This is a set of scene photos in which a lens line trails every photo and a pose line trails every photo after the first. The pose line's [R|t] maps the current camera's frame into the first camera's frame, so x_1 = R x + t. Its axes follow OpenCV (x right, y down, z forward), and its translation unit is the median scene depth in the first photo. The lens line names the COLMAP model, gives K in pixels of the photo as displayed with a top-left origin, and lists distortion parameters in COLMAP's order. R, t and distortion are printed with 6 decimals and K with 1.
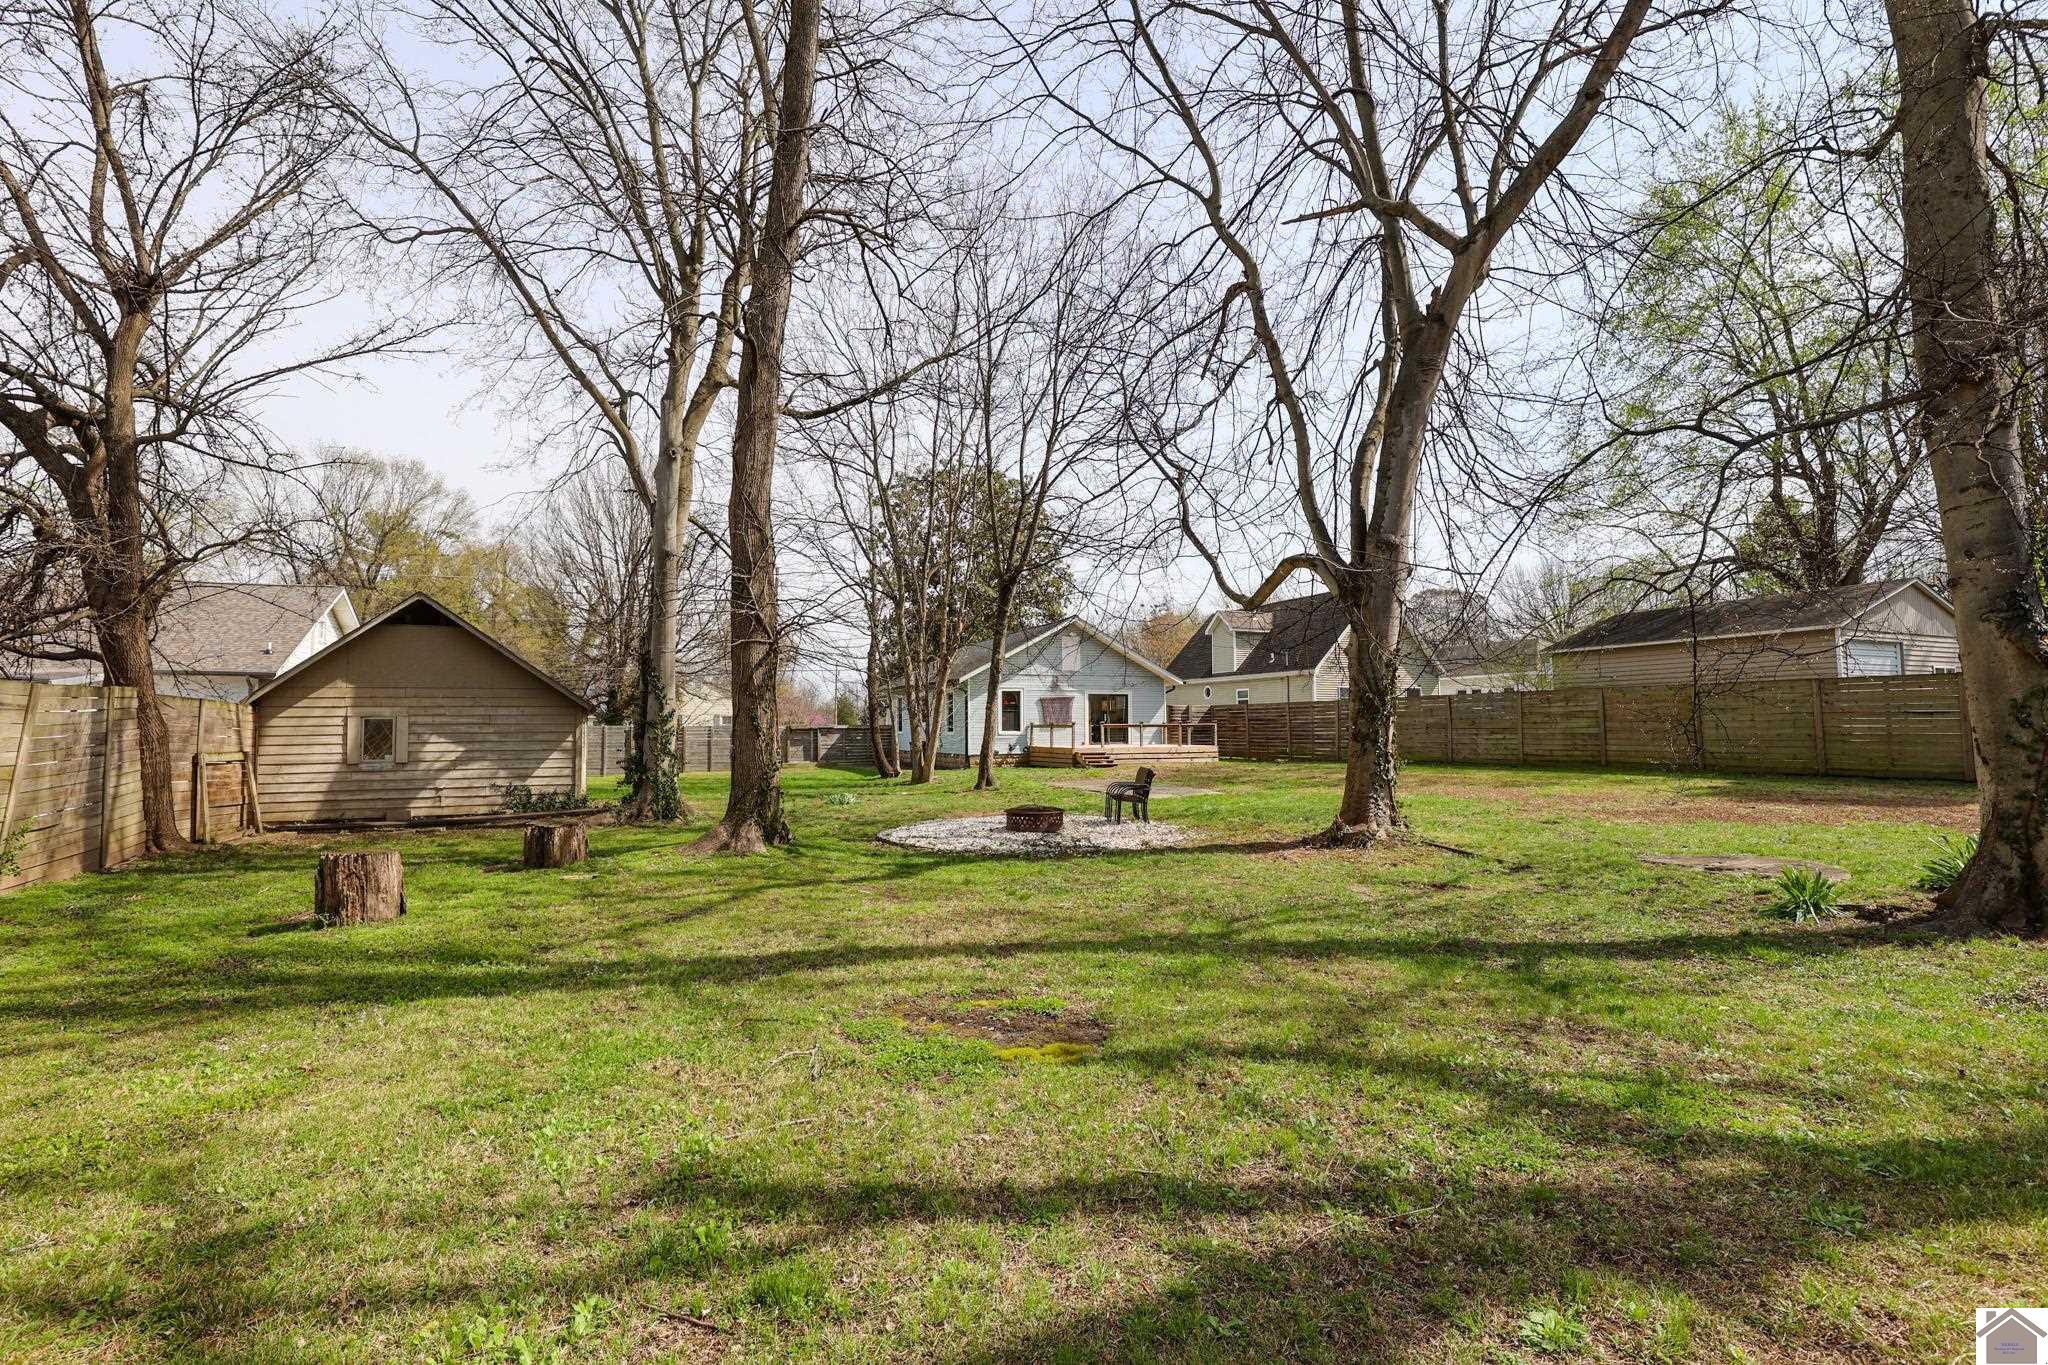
lens RADIAL K [[953.3, 0, 1024.7], [0, 953.3, 675.7], [0, 0, 1]] dist [-0.031565, 0.000962]
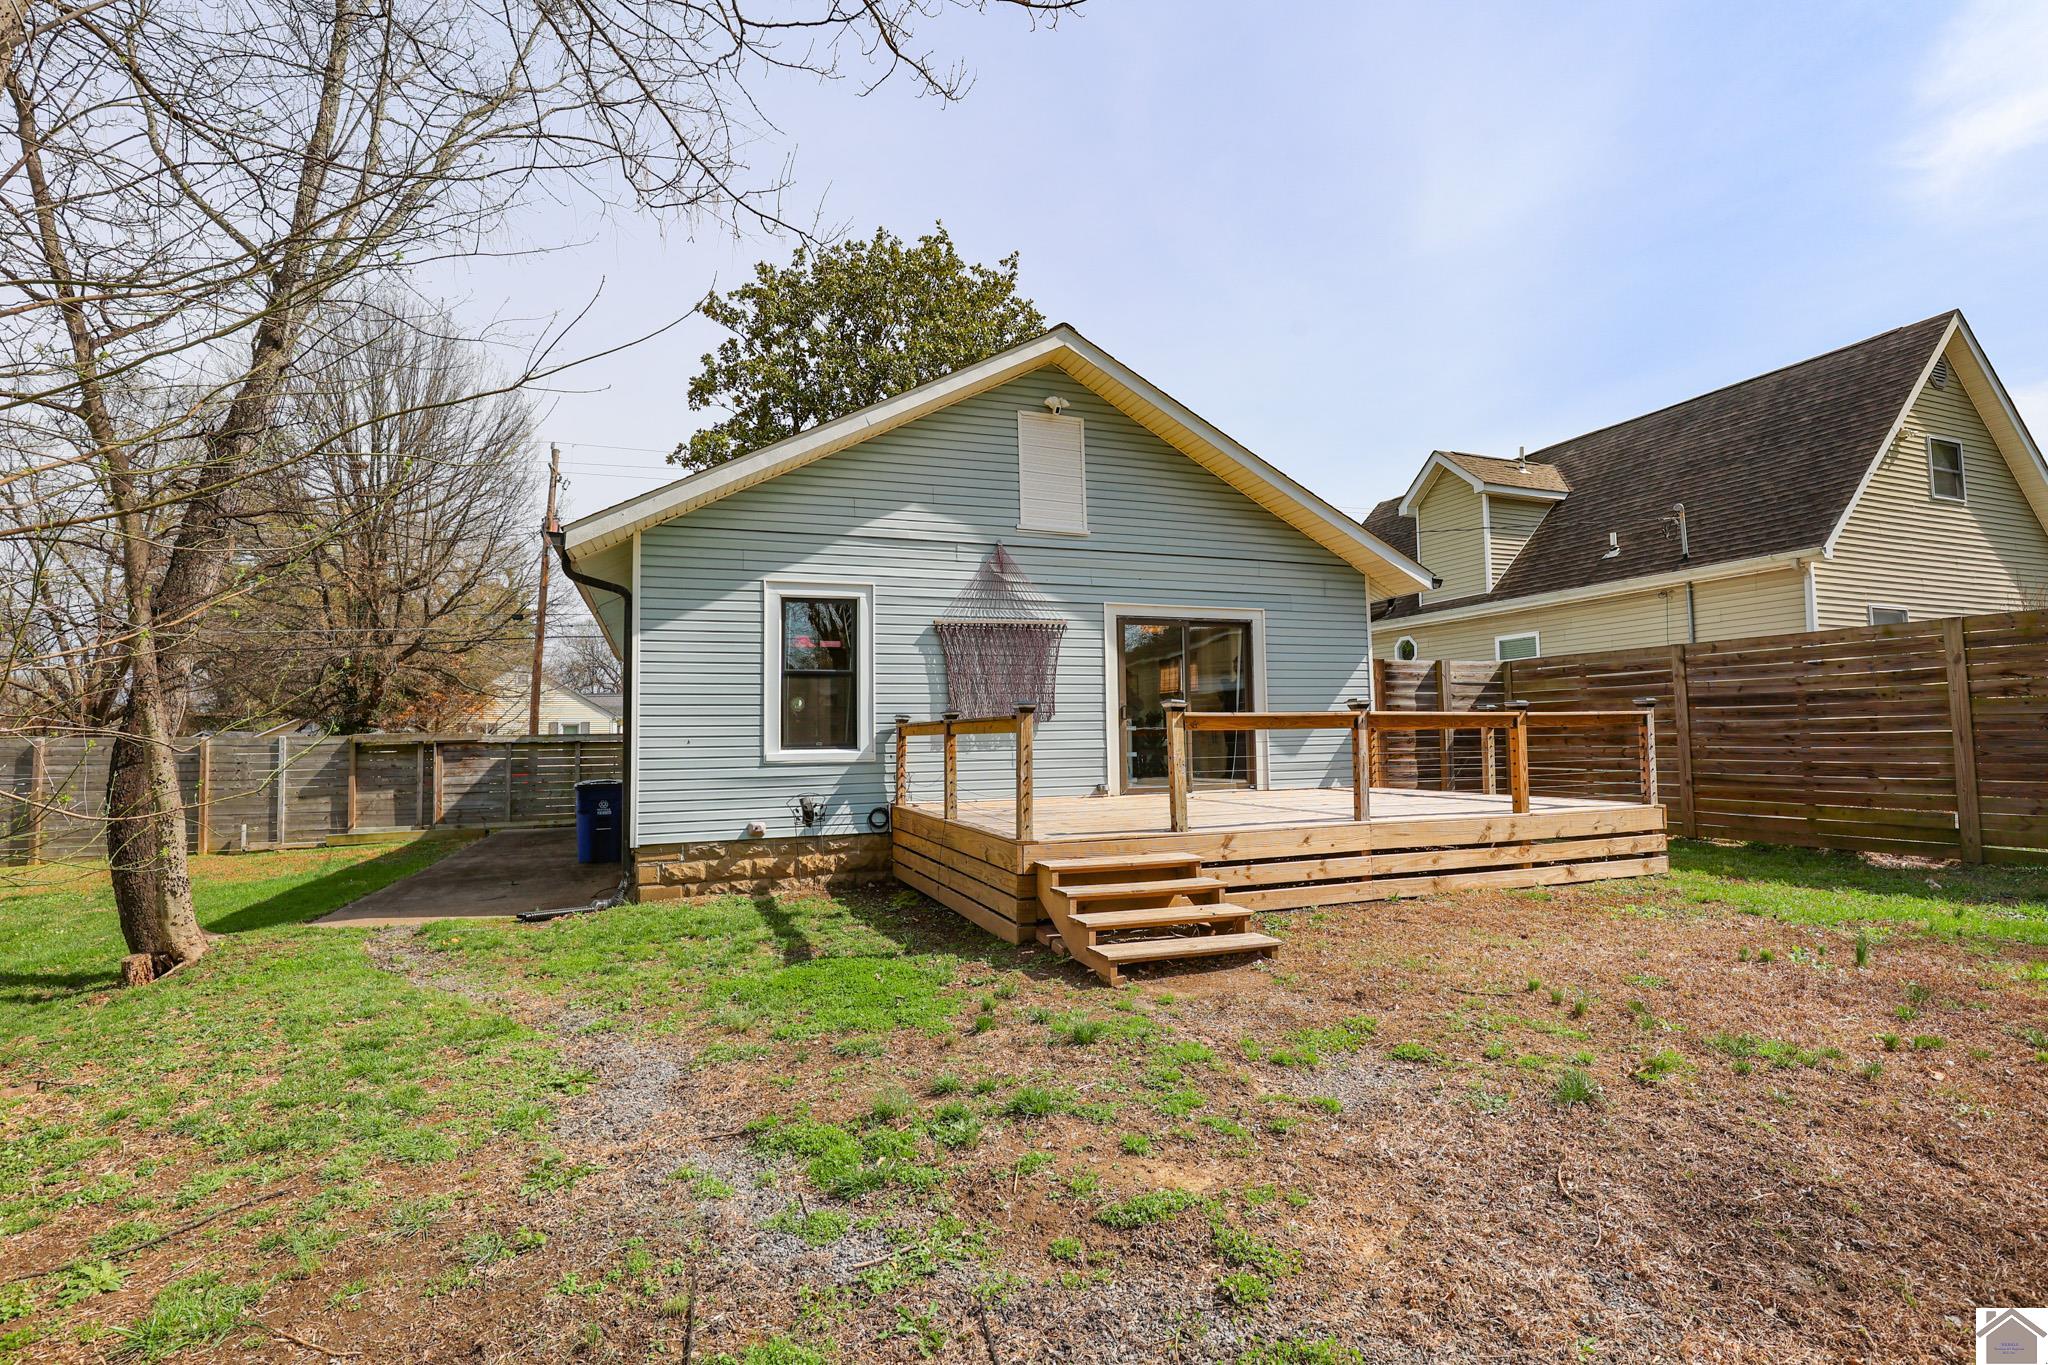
lens RADIAL K [[940.3, 0, 1019.0], [0, 940.3, 676.4], [0, 0, 1]] dist [-0.035797, 0.006817]
pose [[0.998191, -0.013121, -0.058675, 0.054432], [0.012386, 0.999840, -0.012879, 0.041141], [0.058835, 0.012129, 0.998194, 0.725407]]
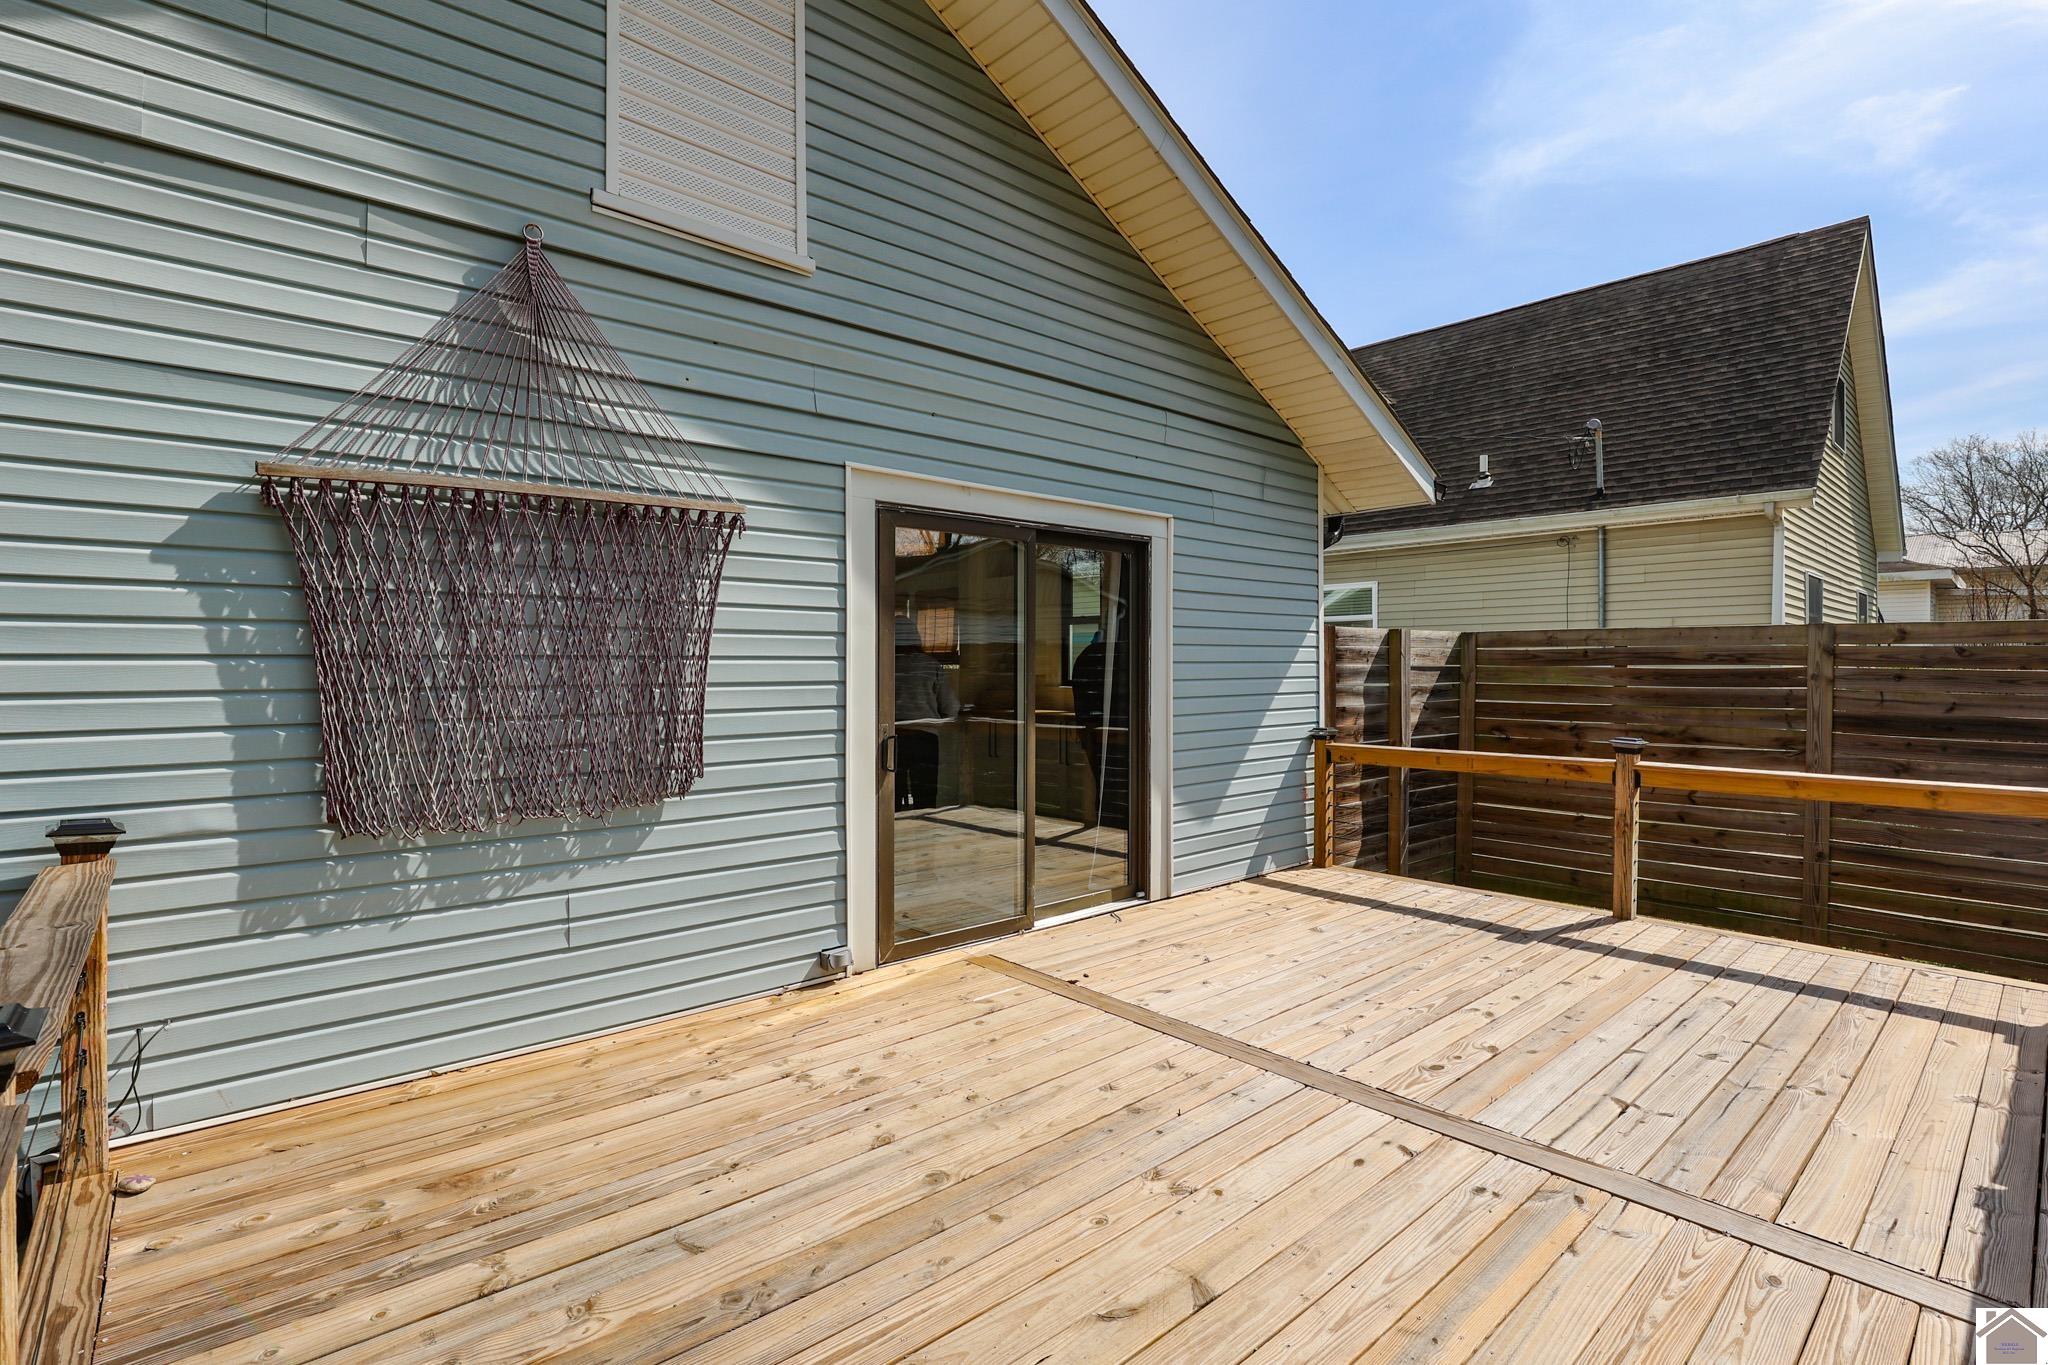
lens RADIAL K [[973.3, 0, 1025.7], [0, 973.3, 674.2], [0, 0, 1]] dist [-0.029762, 0.001201]
pose [[0.950545, 0.002428, 0.310577, 0.049090], [-0.021206, 0.998143, 0.057102, 0.032787], [-0.309862, -0.060864, 0.948832, 0.894931]]
